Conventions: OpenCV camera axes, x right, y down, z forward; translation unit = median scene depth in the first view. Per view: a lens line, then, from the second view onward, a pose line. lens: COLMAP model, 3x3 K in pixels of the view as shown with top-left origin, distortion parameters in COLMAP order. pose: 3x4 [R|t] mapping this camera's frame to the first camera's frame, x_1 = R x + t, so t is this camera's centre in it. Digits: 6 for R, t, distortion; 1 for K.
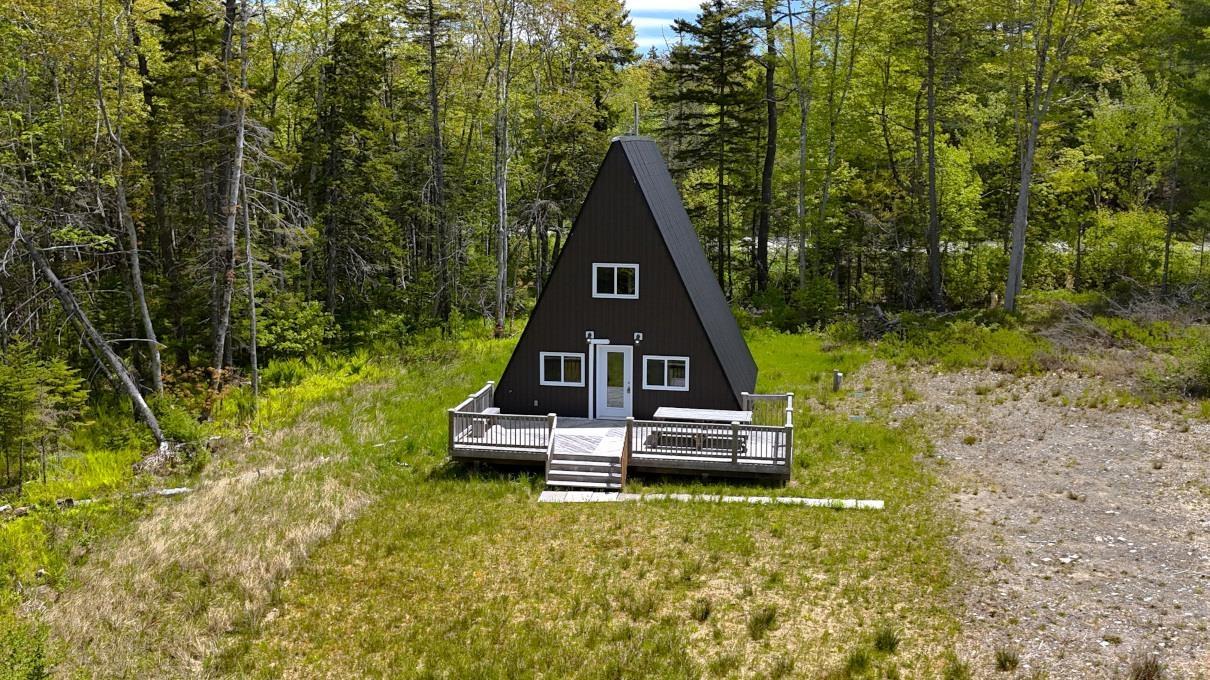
lens RADIAL K [[1093.6, 0, 591.6], [0, 1093.6, 359.0], [0, 0, 1]] dist [0.088141, -0.217473]
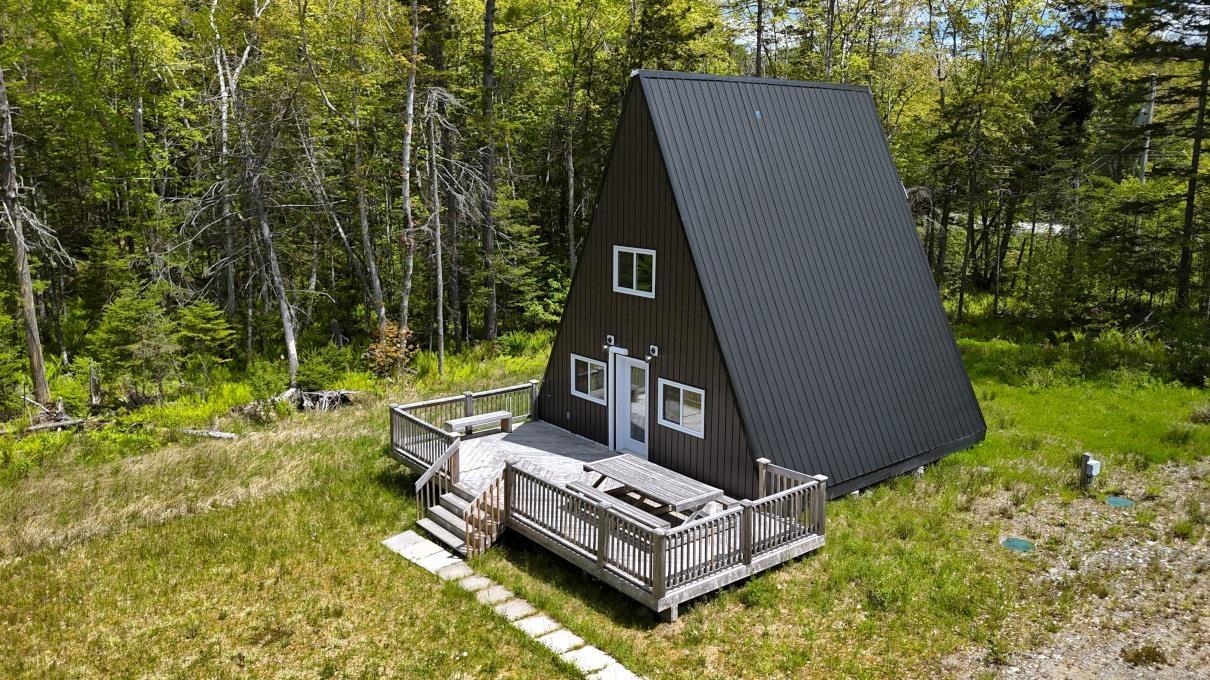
lens RADIAL K [[882.6, 0, 605.0], [0, 882.6, 340.0], [0, 0, 1]] dist [0.058015, -0.060097]
pose [[0.759611, 0.127446, -0.637769, 0.385462], [-0.122816, 0.991078, 0.051770, -0.053266], [0.638676, 0.039003, 0.768486, 0.526056]]
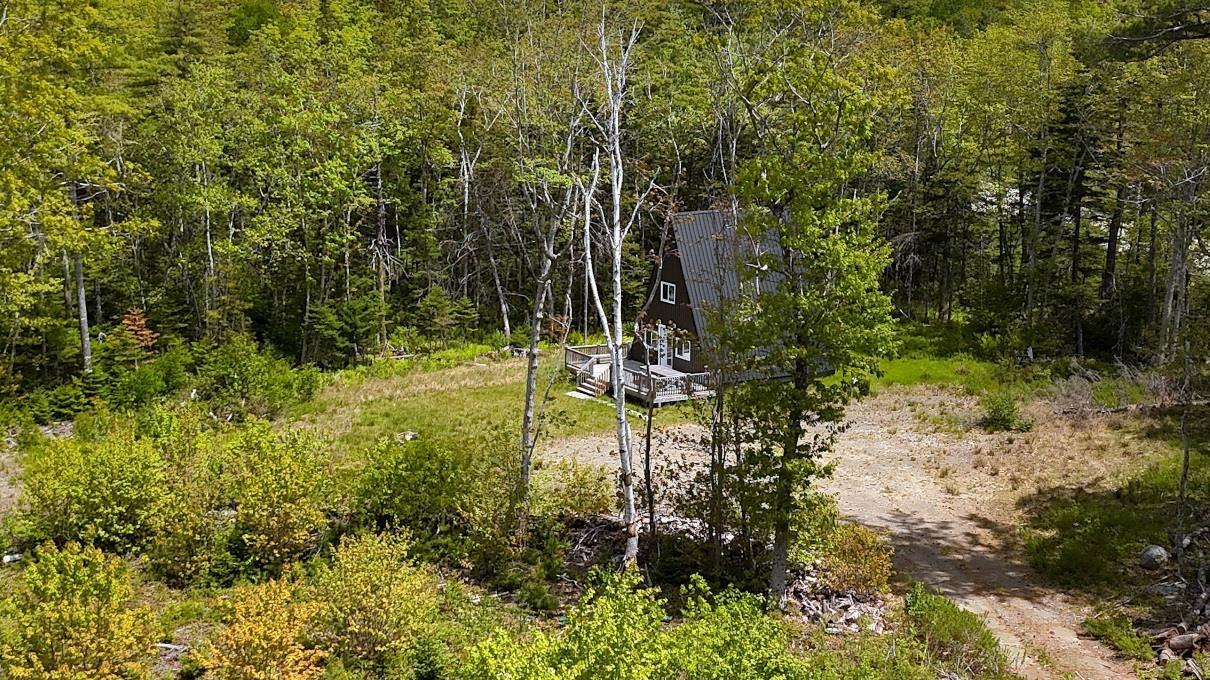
lens RADIAL K [[882.6, 0, 605.0], [0, 882.6, 340.0], [0, 0, 1]] dist [0.058015, -0.060097]
pose [[0.646553, 0.153149, -0.747338, 1.010407], [-0.148264, 0.986188, 0.073826, -0.084682], [0.748323, 0.063071, 0.660330, -0.005275]]
